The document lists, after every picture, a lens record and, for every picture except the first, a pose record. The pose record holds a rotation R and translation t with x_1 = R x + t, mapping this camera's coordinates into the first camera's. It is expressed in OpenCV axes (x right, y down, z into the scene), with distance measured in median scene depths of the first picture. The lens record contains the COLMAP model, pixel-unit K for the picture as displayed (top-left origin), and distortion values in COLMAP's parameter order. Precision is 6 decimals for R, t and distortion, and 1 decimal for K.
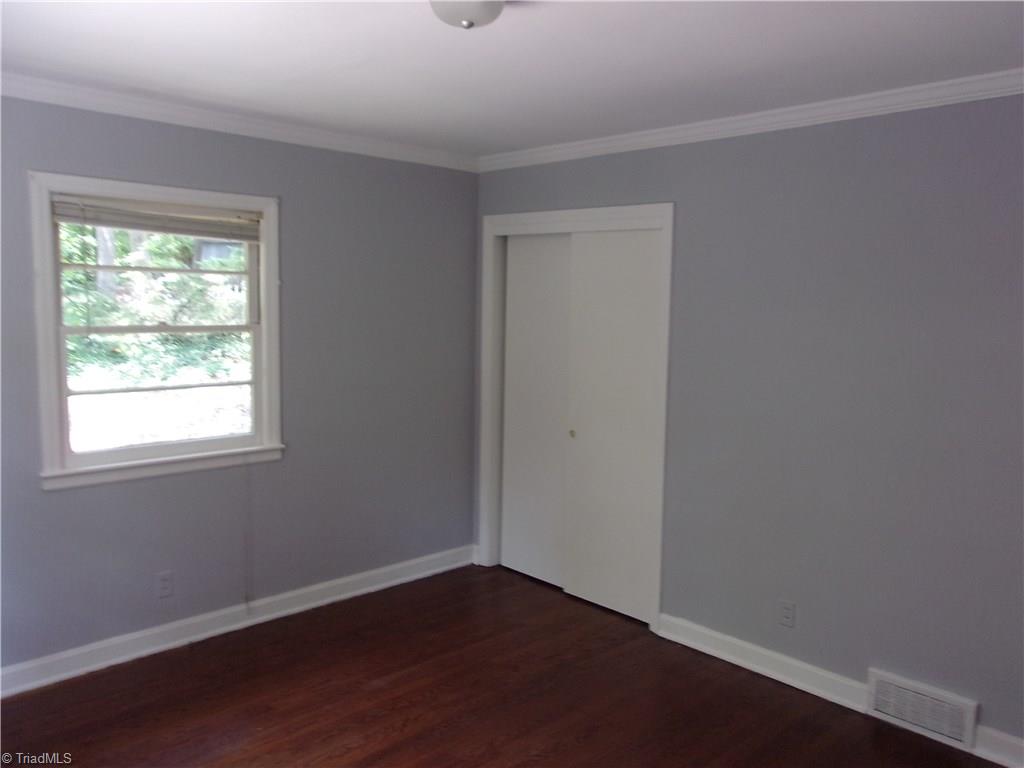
lens RADIAL K [[801.1, 0, 507.7], [0, 801.1, 389.6], [0, 0, 1]] dist [-0.021720, 0.042004]
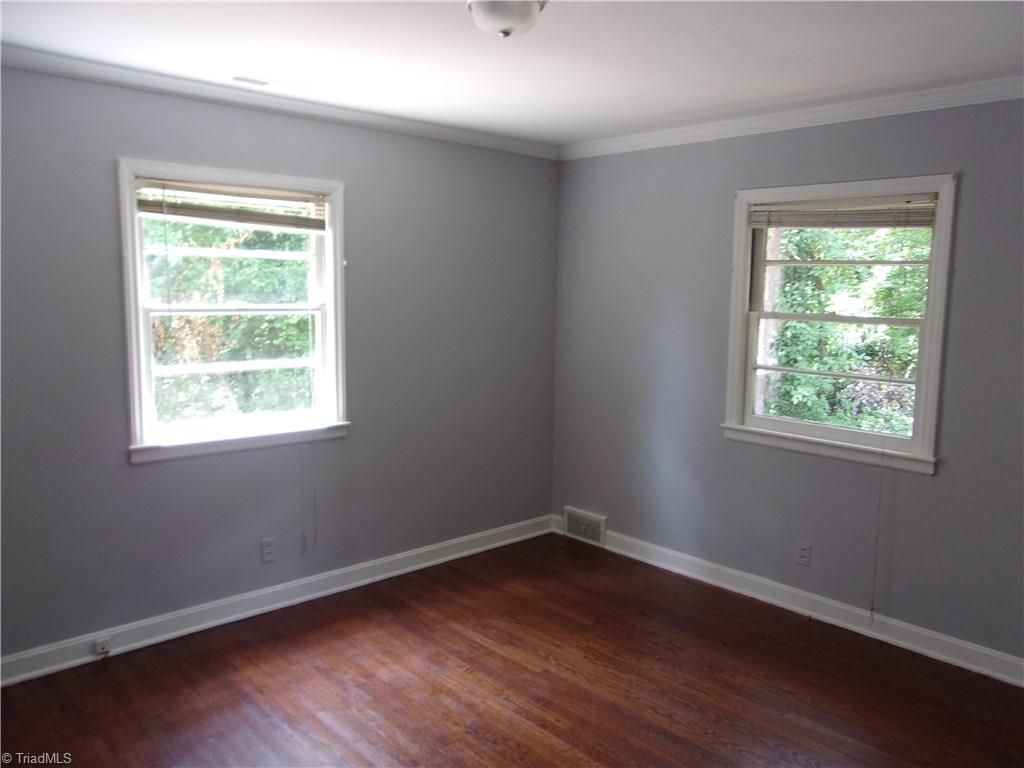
lens RADIAL K [[801.1, 0, 519.9], [0, 801.1, 385.8], [0, 0, 1]] dist [-0.021720, 0.042004]
pose [[-0.014303, 0.117485, -0.992972, 0.660575], [-0.122056, 0.985442, 0.118353, -0.065035], [0.992420, 0.122891, 0.000245, 0.622315]]
